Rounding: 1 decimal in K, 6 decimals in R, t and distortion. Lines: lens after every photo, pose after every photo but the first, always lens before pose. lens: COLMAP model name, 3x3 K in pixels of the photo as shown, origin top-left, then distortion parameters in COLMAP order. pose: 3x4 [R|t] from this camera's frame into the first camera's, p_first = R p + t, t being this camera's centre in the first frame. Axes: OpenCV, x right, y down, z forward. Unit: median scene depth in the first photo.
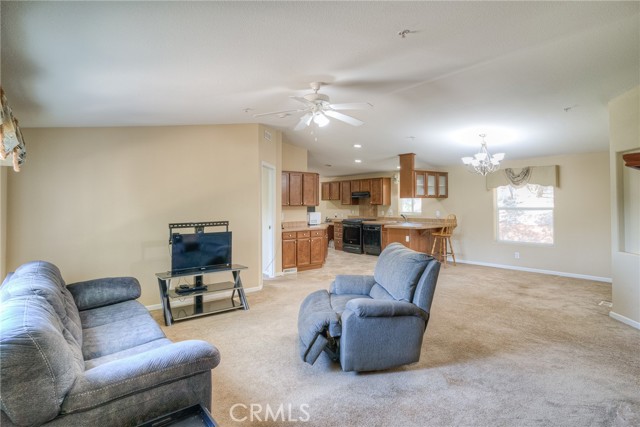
lens RADIAL K [[334.7, 0, 320.2], [0, 334.7, 200.7], [0, 0, 1]] dist [-0.029450, 0.000885]
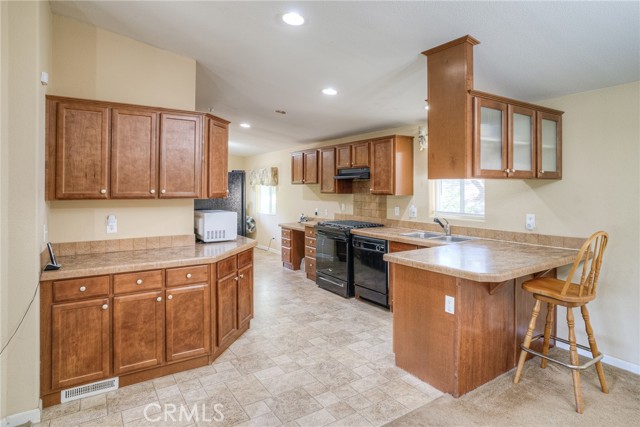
lens RADIAL K [[359.7, 0, 317.9], [0, 359.7, 182.2], [0, 0, 1]] dist [-0.027523, 0.001301]
pose [[0.995426, 0.009373, -0.095078, 0.144629], [-0.010125, 0.999921, -0.007430, -0.000436], [0.095001, 0.008359, 0.995442, 0.560572]]
